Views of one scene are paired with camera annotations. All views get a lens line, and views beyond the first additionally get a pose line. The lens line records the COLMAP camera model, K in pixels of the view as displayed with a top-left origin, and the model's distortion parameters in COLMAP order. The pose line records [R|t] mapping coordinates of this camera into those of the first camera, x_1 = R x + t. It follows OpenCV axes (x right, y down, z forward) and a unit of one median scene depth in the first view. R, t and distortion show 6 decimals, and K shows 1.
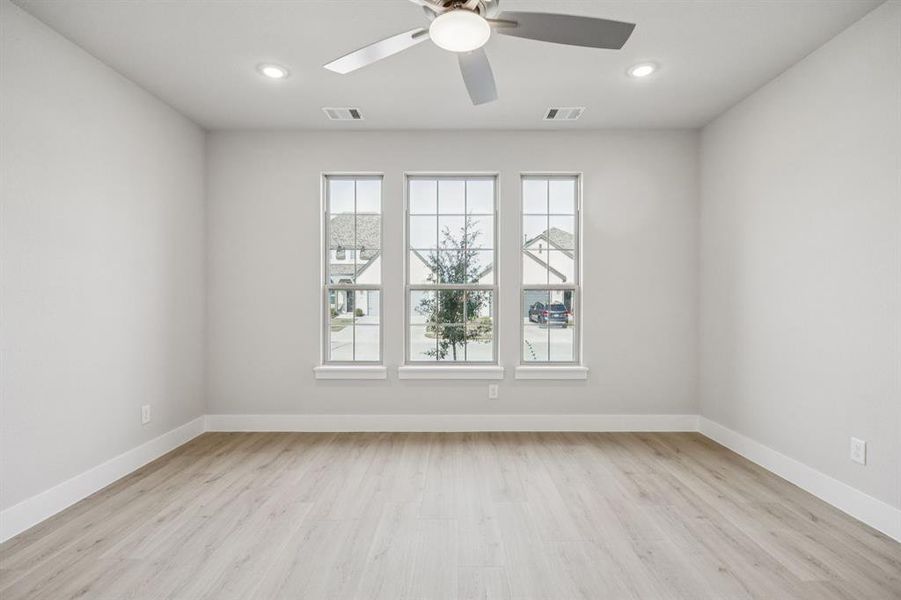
lens RADIAL K [[461.4, 0, 497.2], [0, 461.4, 294.5], [0, 0, 1]] dist [0.007050, -0.001266]
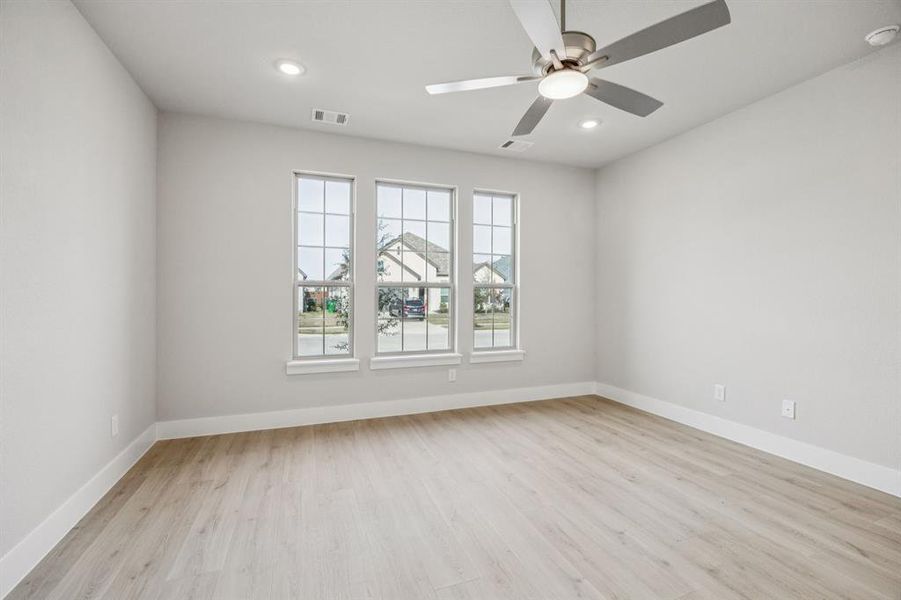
lens RADIAL K [[403.9, 0, 501.1], [0, 403.9, 290.7], [0, 0, 1]] dist [-0.010996, 0.000795]
pose [[0.926401, 0.005219, 0.376503, -0.313049], [-0.004407, 0.999986, -0.003020, 0.000898], [-0.376514, 0.001139, 0.926410, 0.016757]]
